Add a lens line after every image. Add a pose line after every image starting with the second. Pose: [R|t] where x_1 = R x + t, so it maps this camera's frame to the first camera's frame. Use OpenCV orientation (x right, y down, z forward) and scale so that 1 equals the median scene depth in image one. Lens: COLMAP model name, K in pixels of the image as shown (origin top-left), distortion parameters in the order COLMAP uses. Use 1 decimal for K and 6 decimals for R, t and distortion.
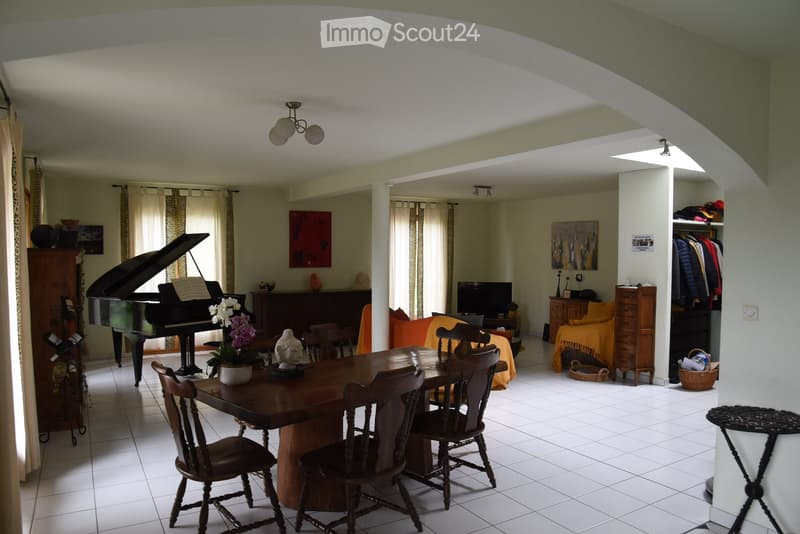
lens RADIAL K [[558.7, 0, 403.1], [0, 558.7, 279.8], [0, 0, 1]] dist [-0.136765, 0.072631]
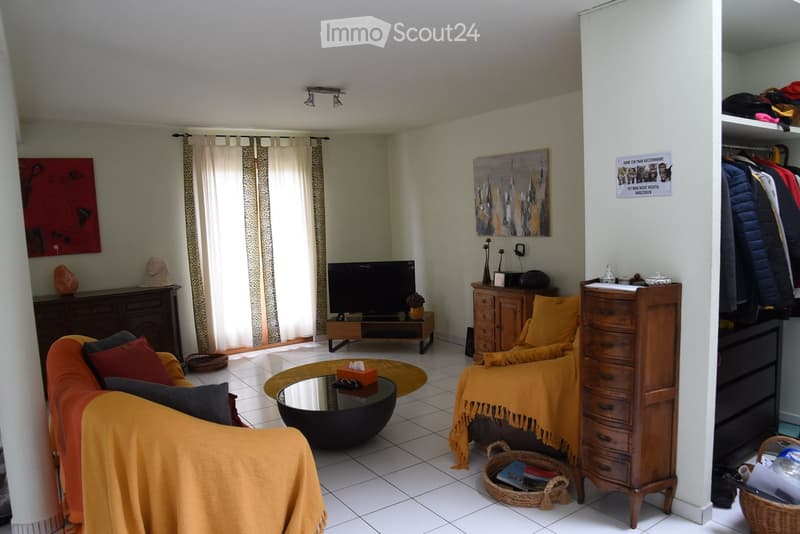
lens RADIAL K [[558.7, 0, 403.1], [0, 558.7, 279.8], [0, 0, 1]] dist [-0.136765, 0.072631]
pose [[0.997525, -0.049768, 0.049674, 0.166391], [0.046349, 0.996624, 0.067760, -0.017968], [-0.052878, -0.065290, 0.996464, 0.422360]]
